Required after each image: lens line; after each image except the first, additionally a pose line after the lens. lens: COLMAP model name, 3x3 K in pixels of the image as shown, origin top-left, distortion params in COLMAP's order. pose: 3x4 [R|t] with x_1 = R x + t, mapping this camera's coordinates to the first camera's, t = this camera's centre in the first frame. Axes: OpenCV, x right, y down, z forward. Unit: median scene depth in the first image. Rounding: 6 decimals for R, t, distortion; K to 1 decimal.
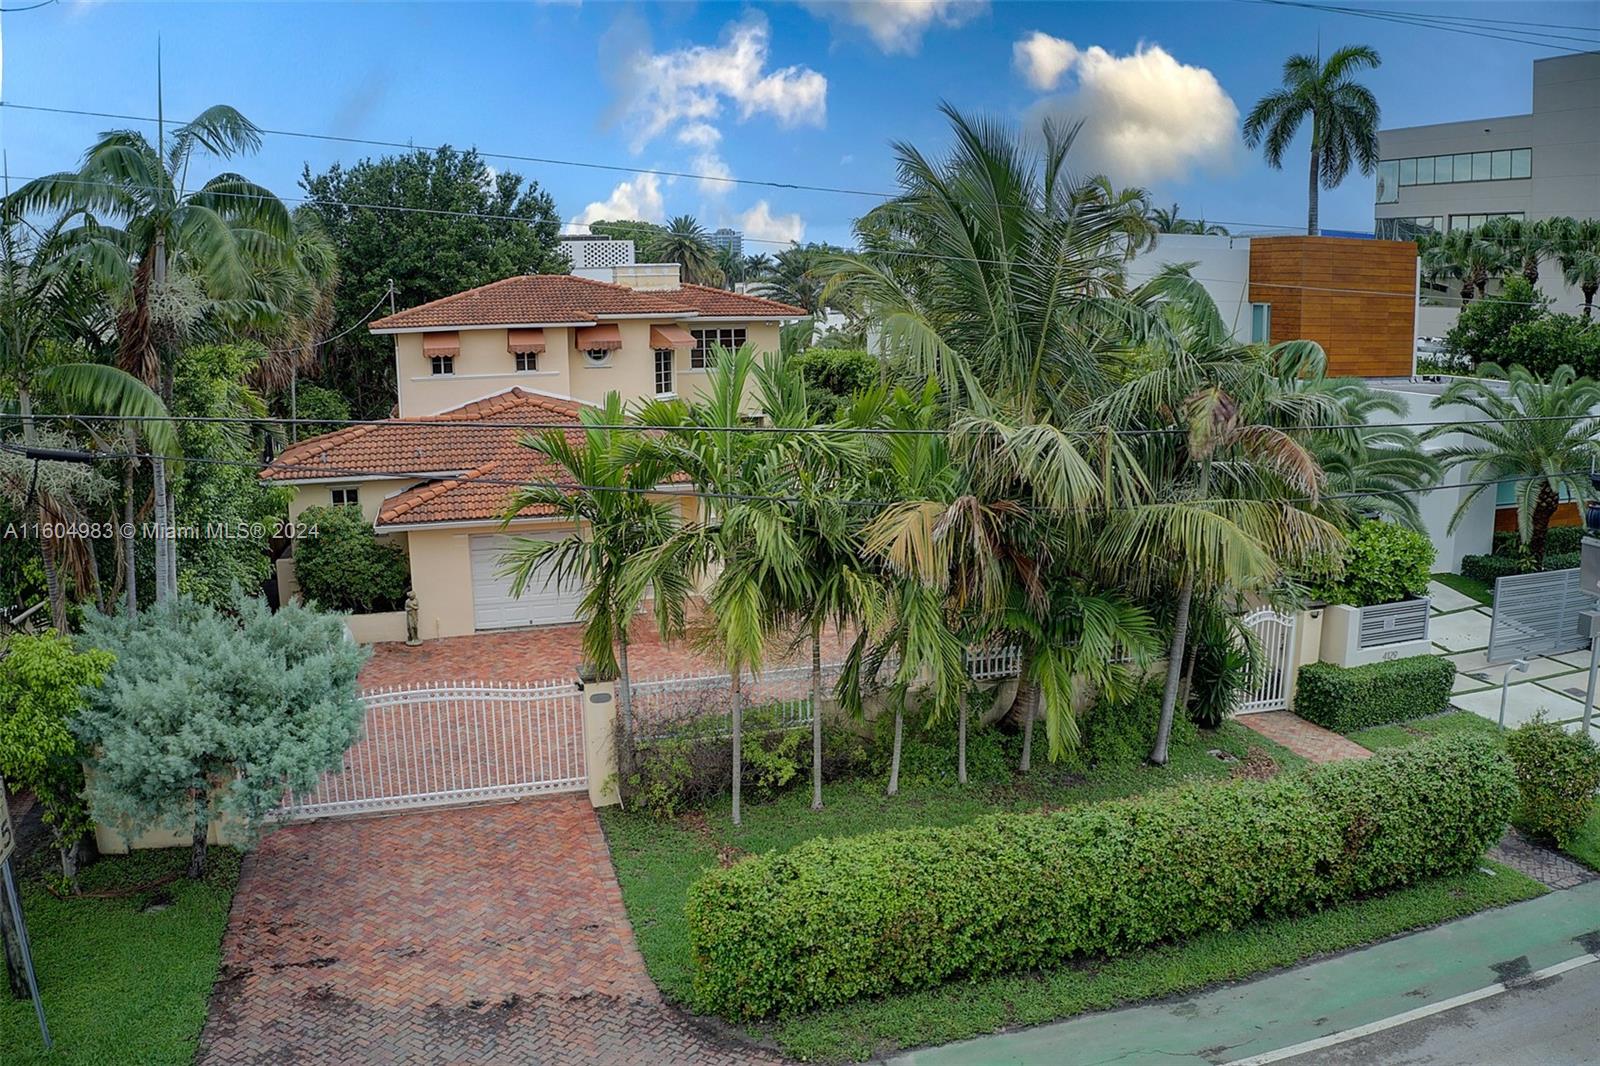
lens RADIAL K [[1265.0, 0, 800.1], [0, 1265.0, 550.6], [0, 0, 1]] dist [-0.192518, 0.029227]
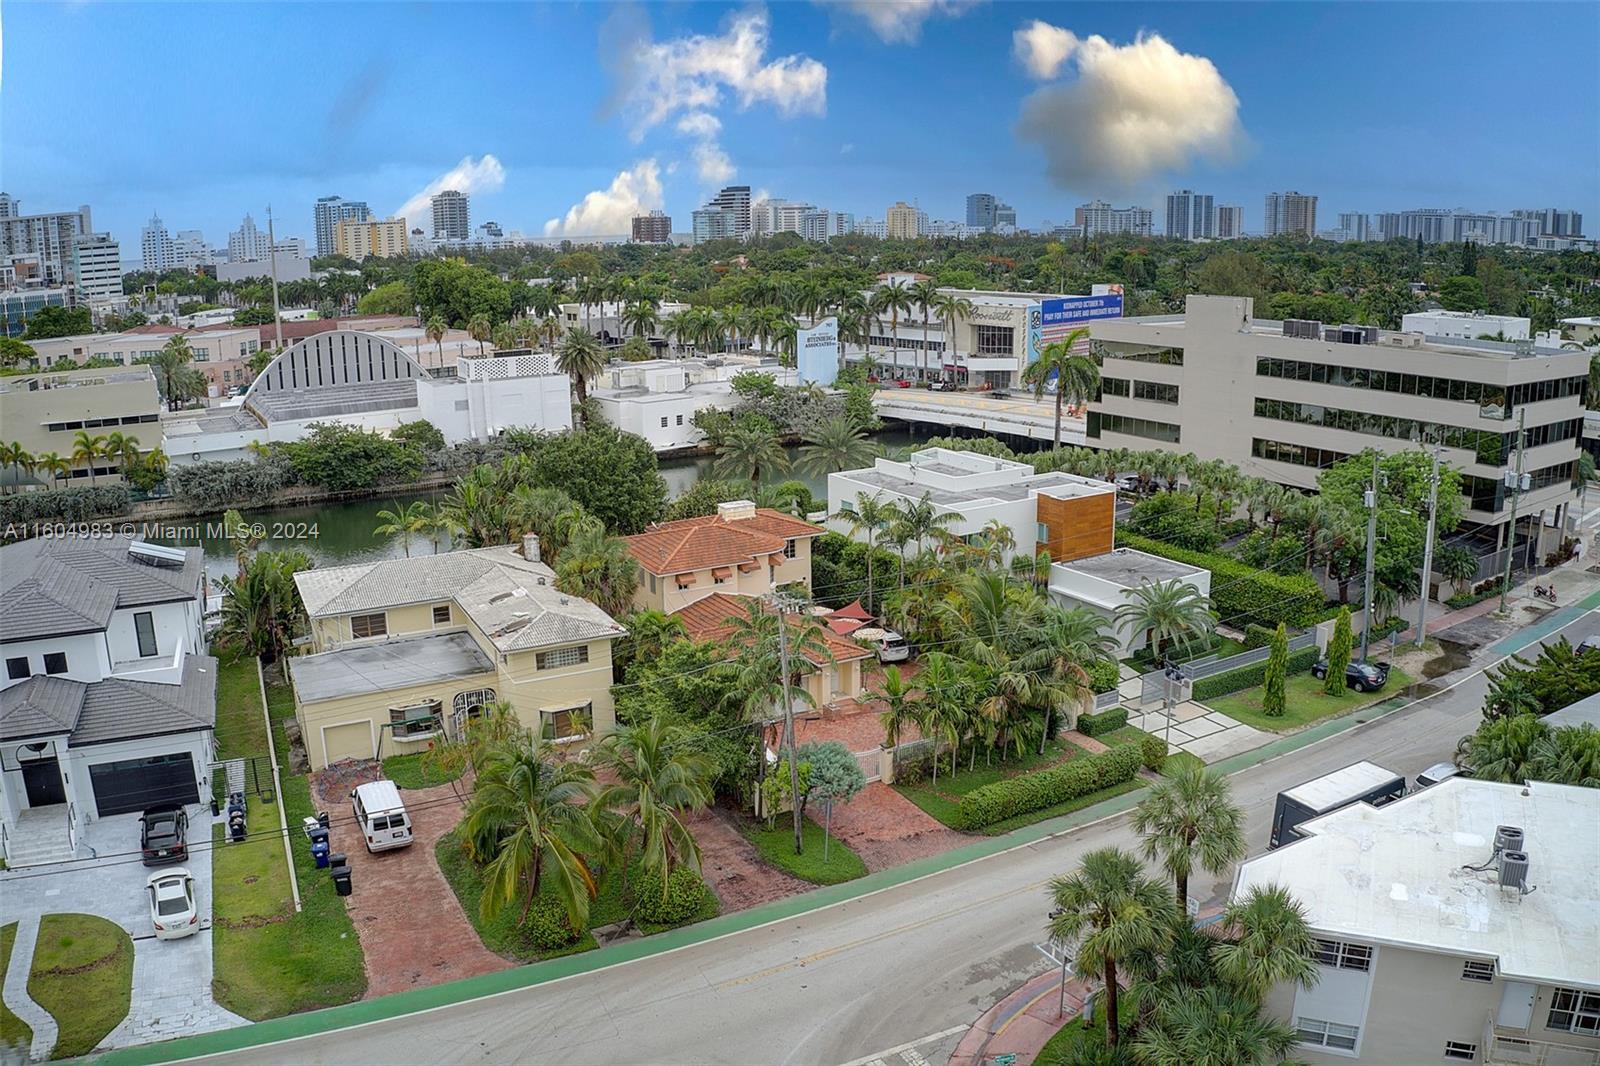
lens RADIAL K [[1265.0, 0, 800.1], [0, 1265.0, 550.6], [0, 0, 1]] dist [-0.192518, 0.029227]
pose [[0.973802, -0.060320, 0.219253, -1.356507], [0.048958, 0.997179, 0.056894, -0.774112], [-0.222067, -0.044670, 0.974008, -2.732605]]
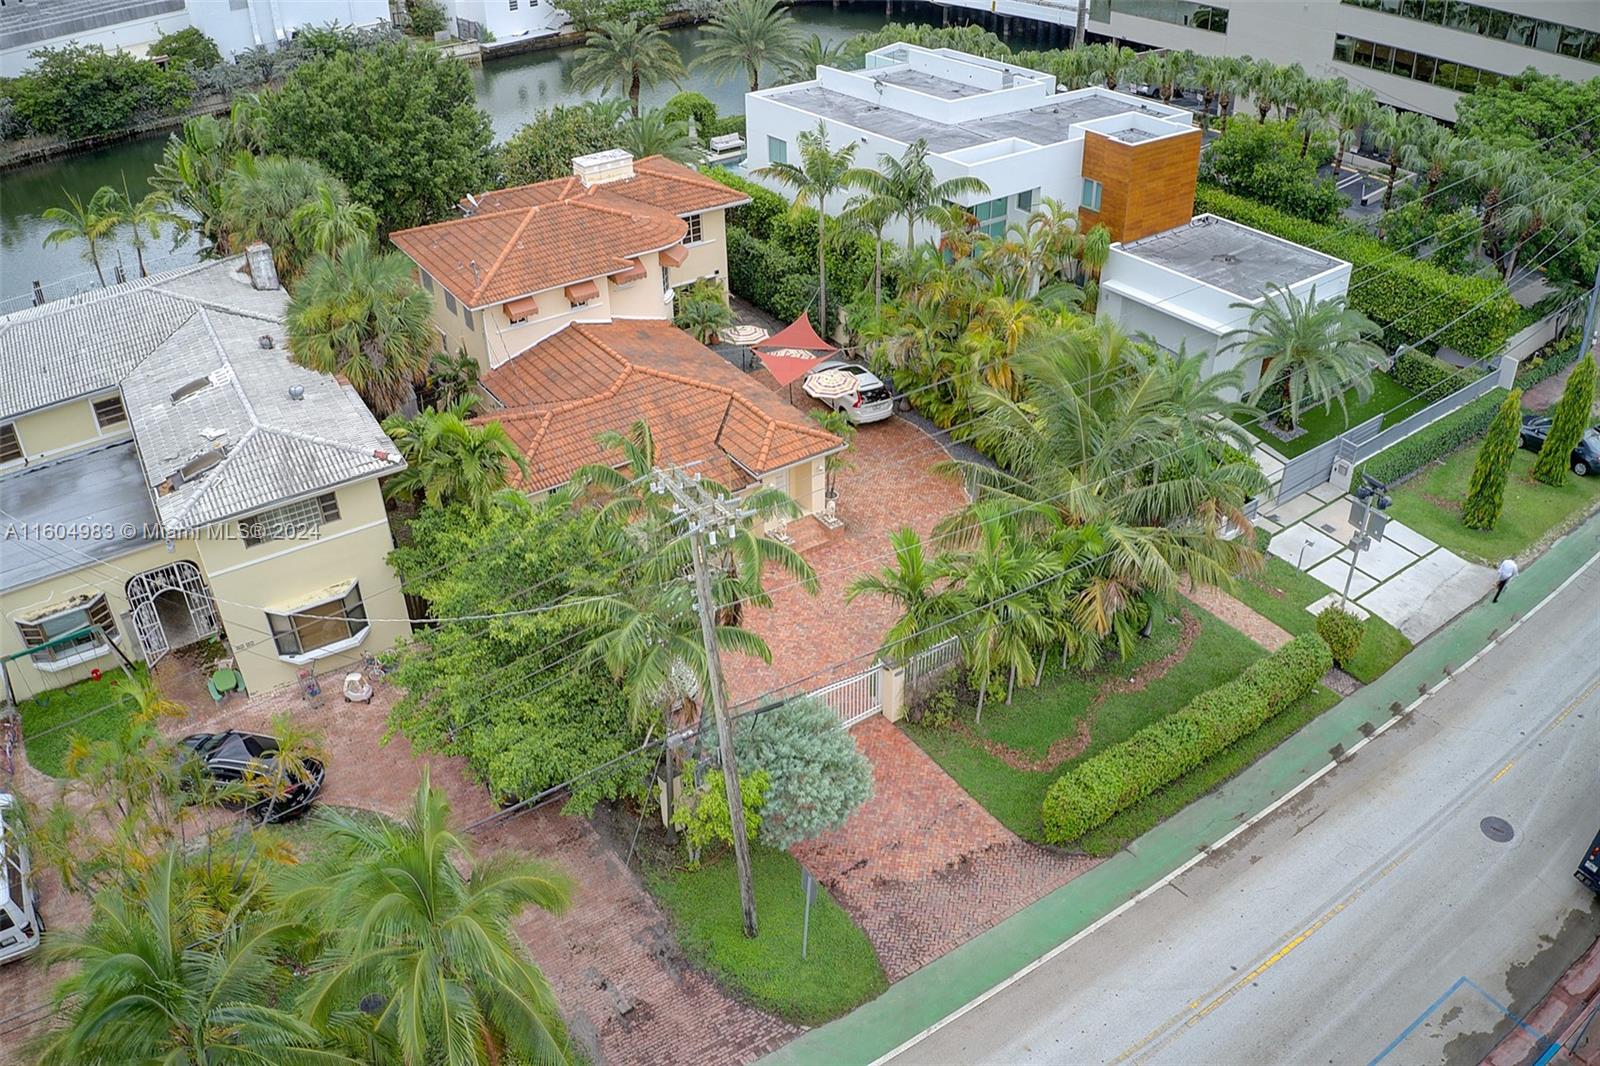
lens RADIAL K [[1265.0, 0, 800.1], [0, 1265.0, 550.6], [0, 0, 1]] dist [-0.192518, 0.029227]
pose [[0.950675, -0.177439, 0.254424, -0.914117], [0.067059, 0.918398, 0.389933, -0.973933], [-0.302852, -0.353638, 0.884997, -0.678958]]
